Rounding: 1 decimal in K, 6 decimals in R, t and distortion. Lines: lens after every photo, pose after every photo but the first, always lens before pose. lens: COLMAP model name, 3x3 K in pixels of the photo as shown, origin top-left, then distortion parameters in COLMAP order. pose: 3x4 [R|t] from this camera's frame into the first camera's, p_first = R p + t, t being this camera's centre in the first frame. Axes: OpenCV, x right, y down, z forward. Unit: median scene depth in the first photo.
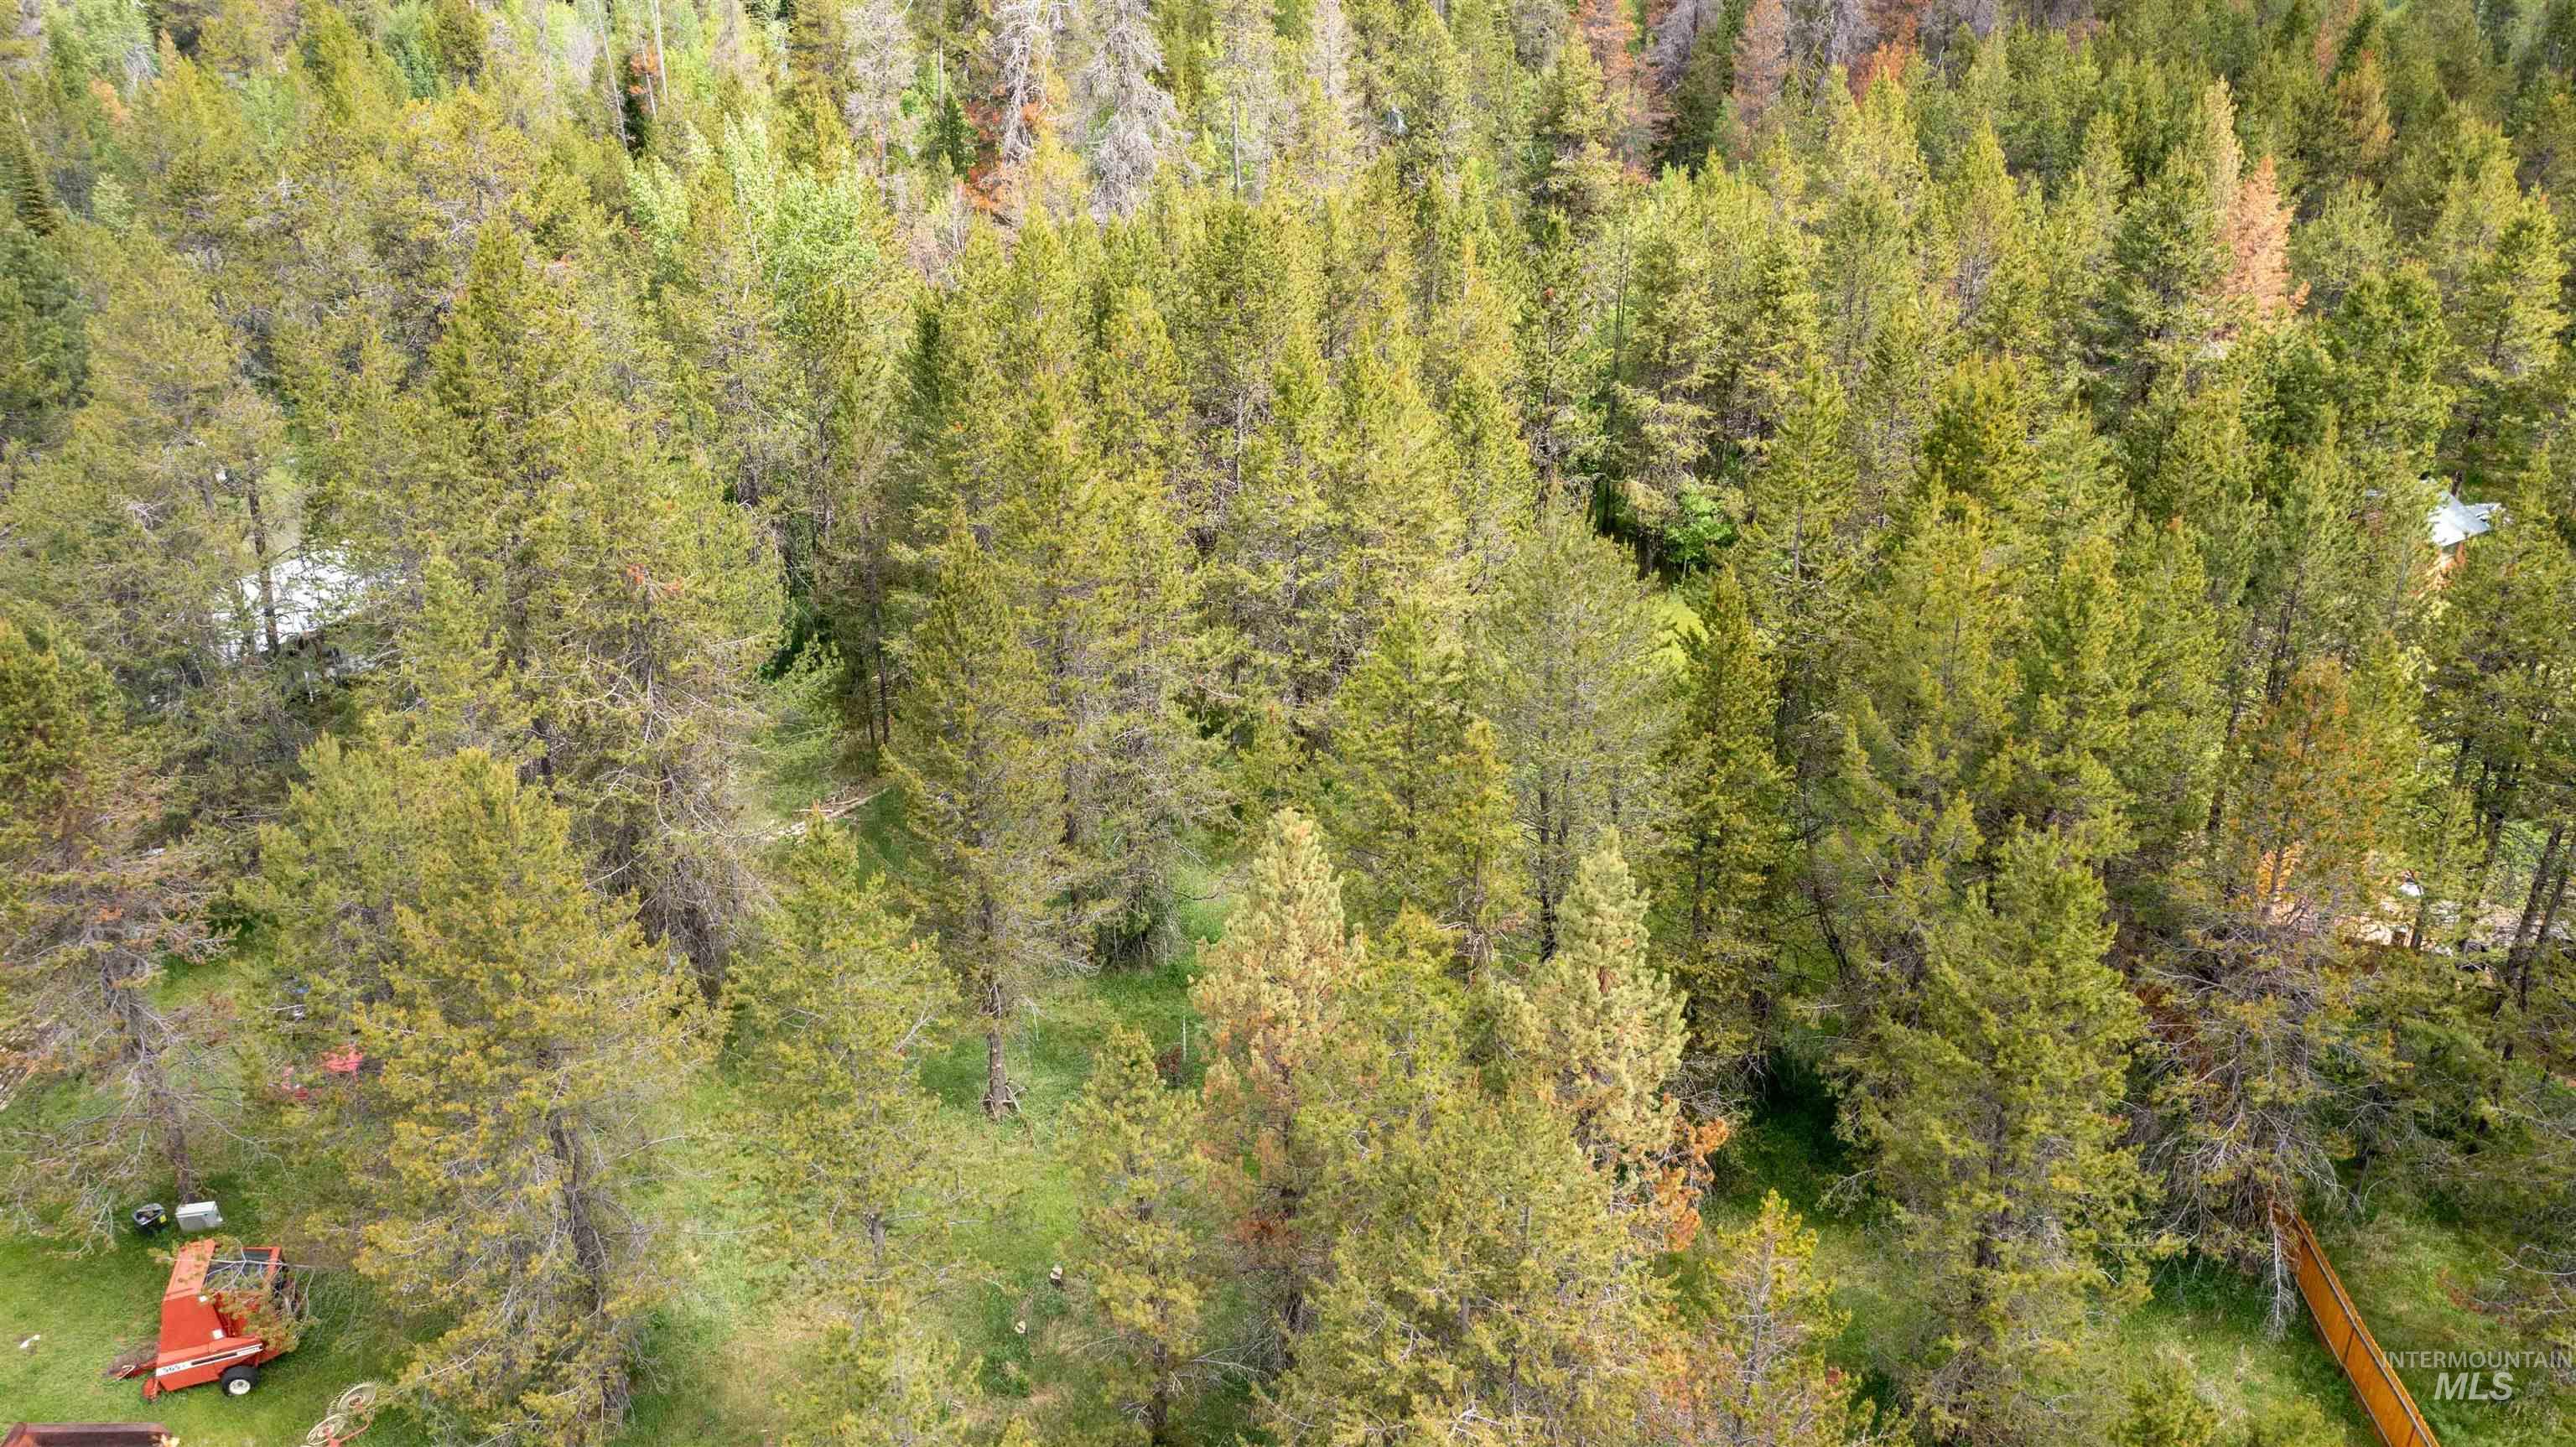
lens RADIAL K [[2044.5, 0, 1294.2], [0, 2044.5, 734.2], [0, 0, 1]] dist [-0.017350, 0.007154]
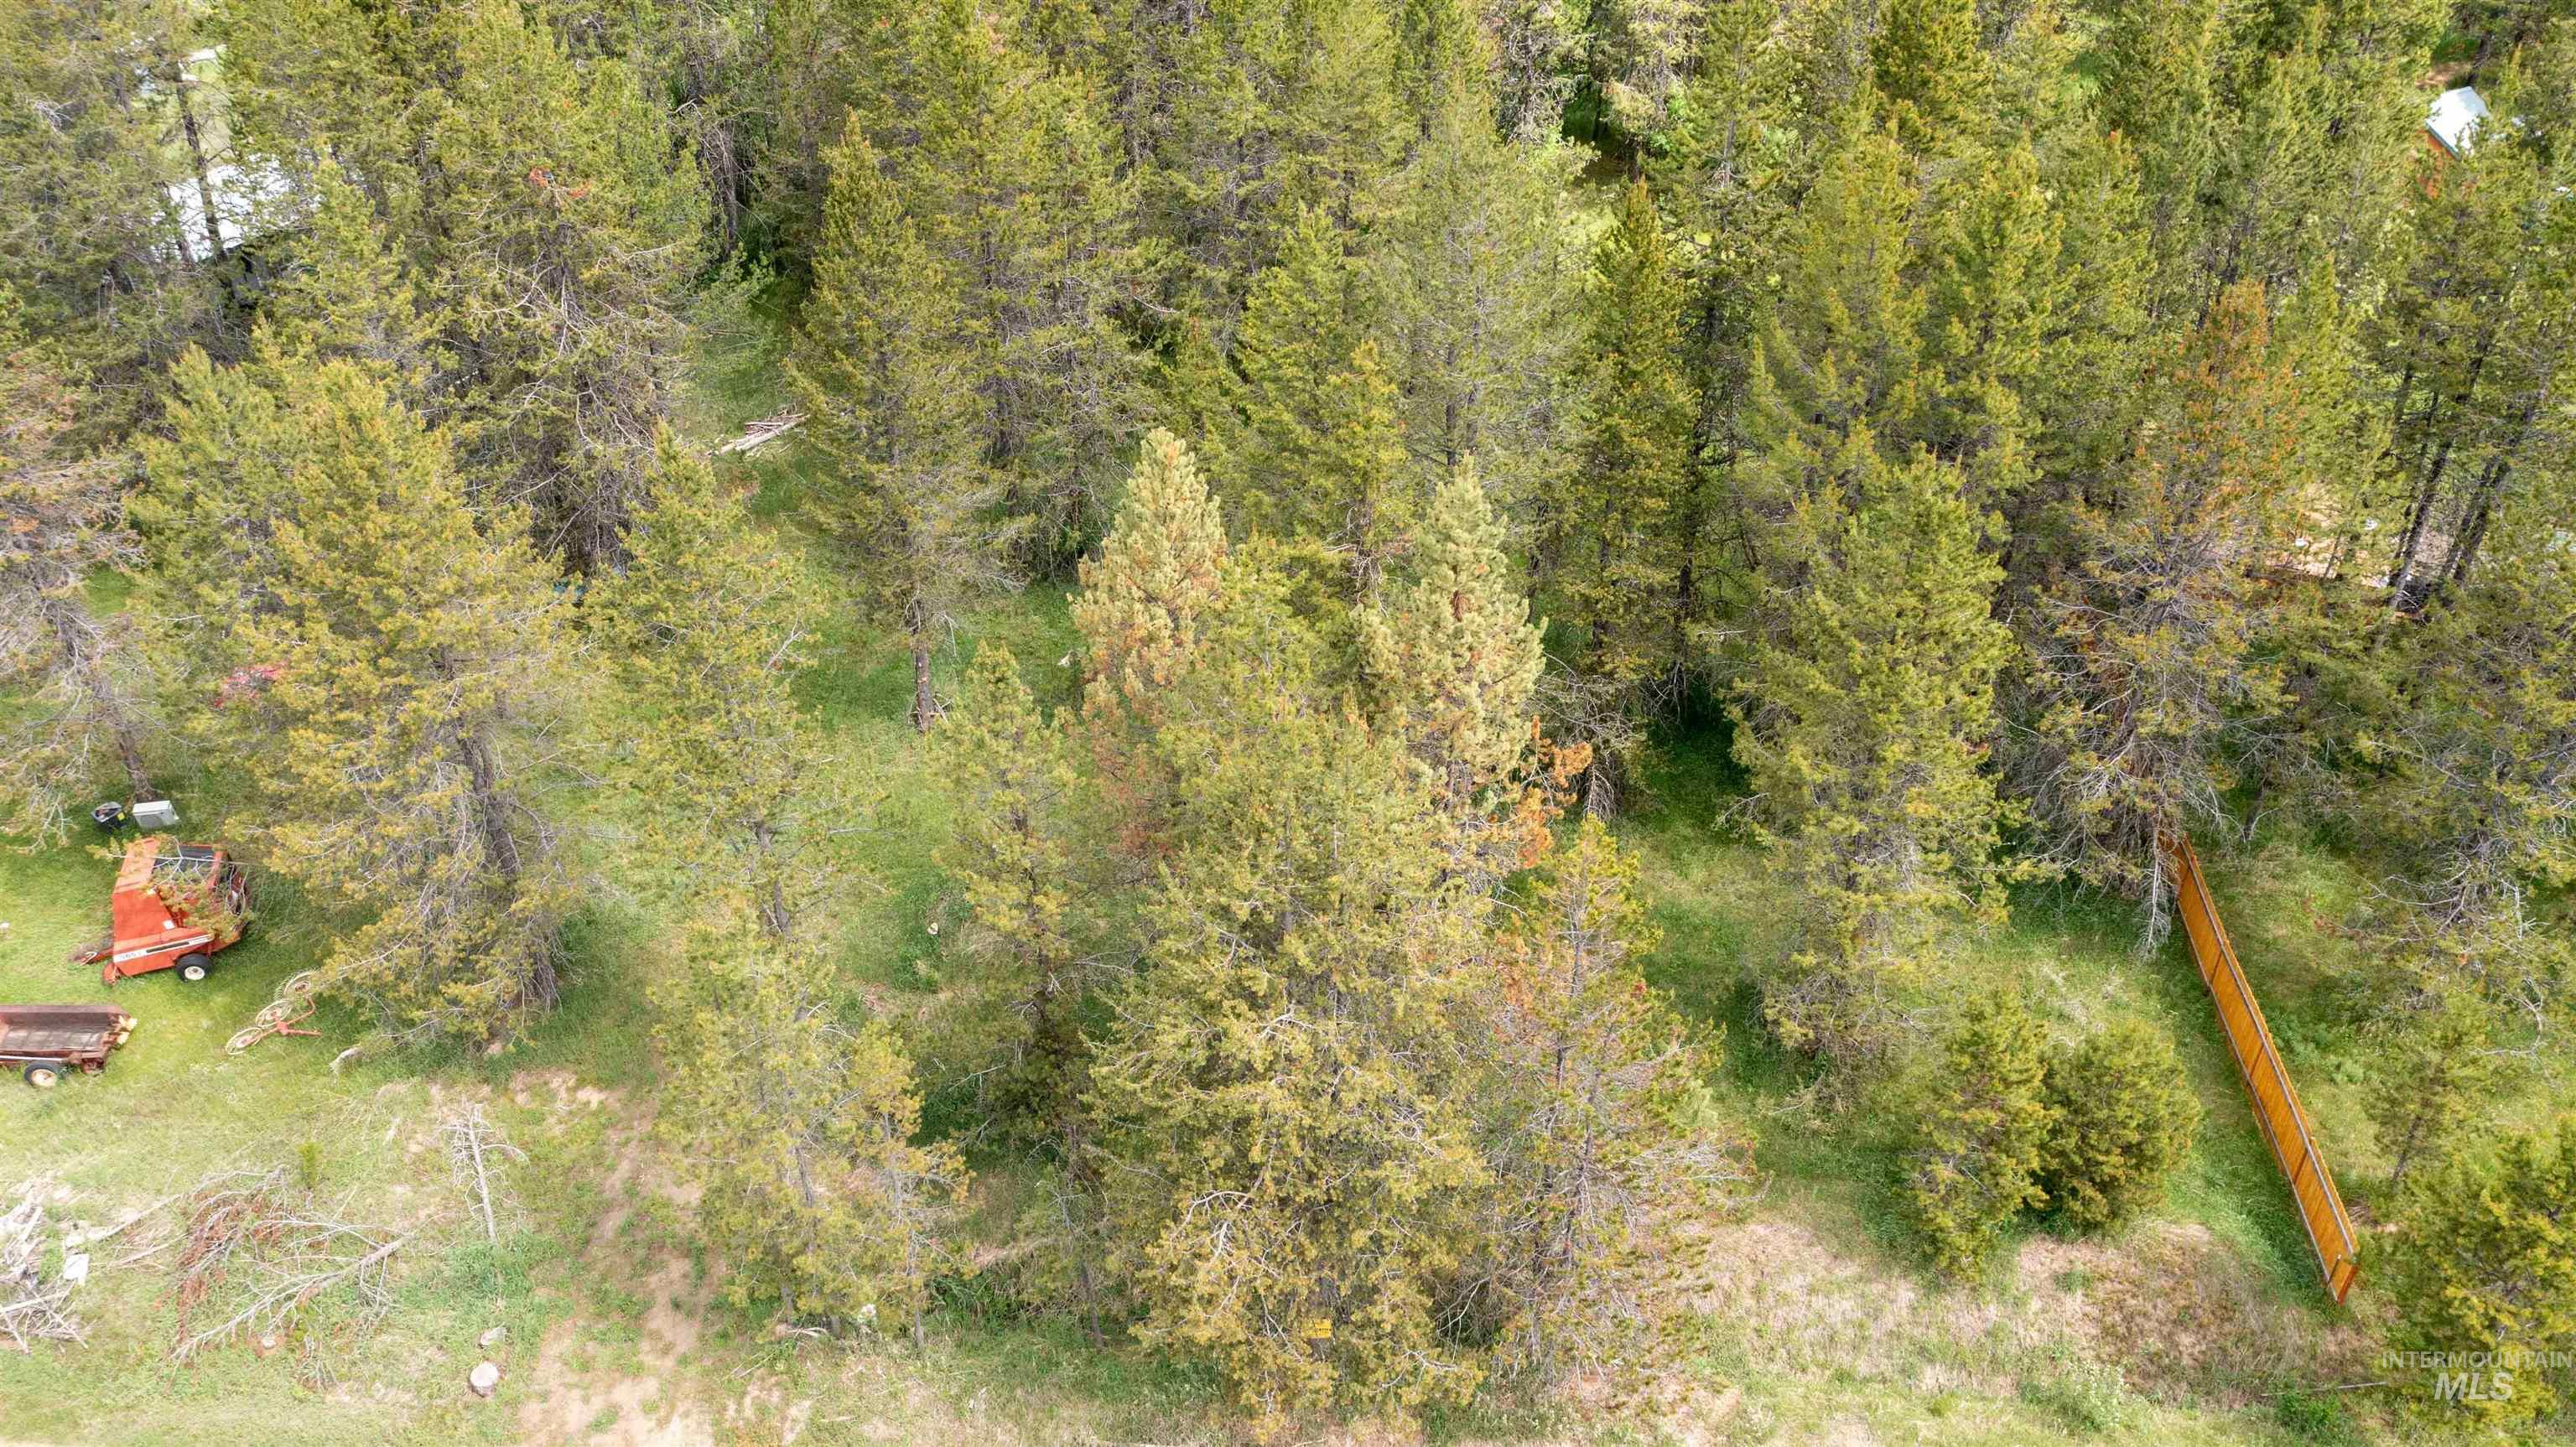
lens RADIAL K [[2044.5, 0, 1294.2], [0, 2044.5, 734.2], [0, 0, 1]] dist [-0.017350, 0.007154]
pose [[0.999661, 0.013036, -0.022555, 0.074362], [-0.008576, 0.982208, 0.187601, -0.004157], [0.024599, -0.187344, 0.981986, -0.000614]]
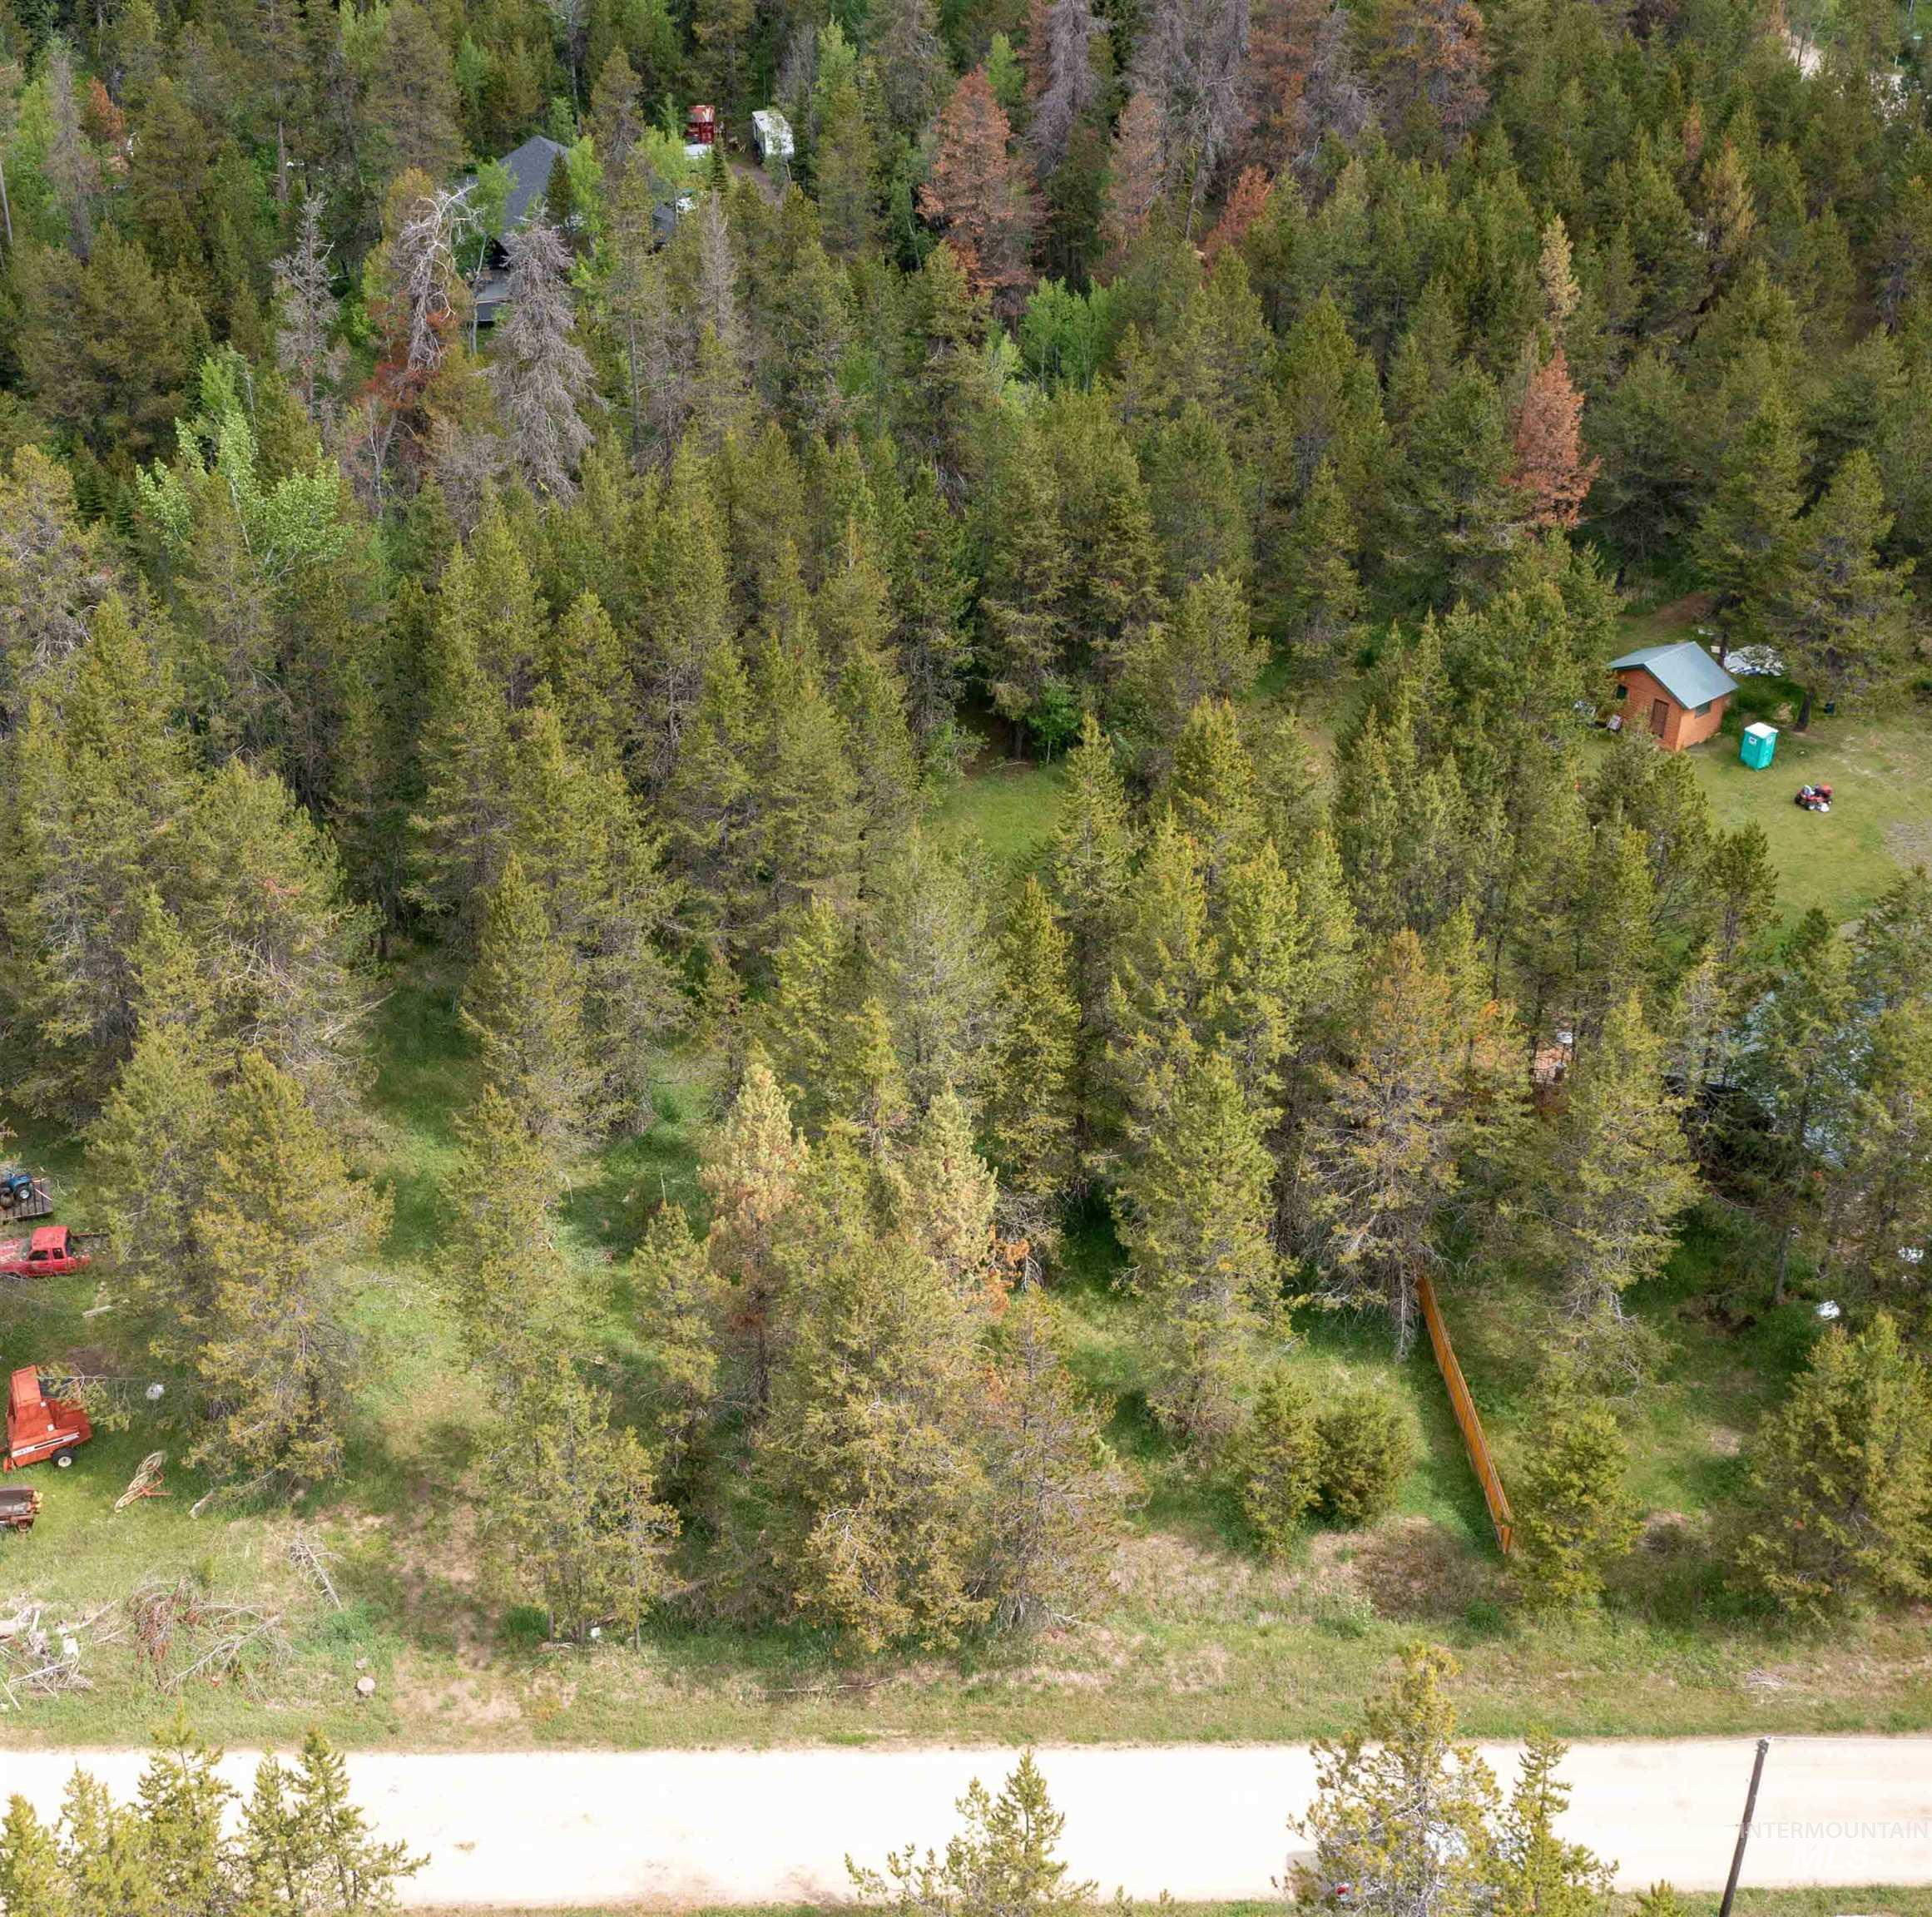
lens RADIAL K [[2677.9, 0, 823.6], [0, 2677.9, 936.2], [0, 0, 1]] dist [-0.026485, 0.029819]
pose [[0.996982, -0.042653, 0.064868, -0.071561], [0.037205, 0.995856, 0.082989, -0.207532], [-0.068139, -0.080326, 0.994437, -0.964701]]
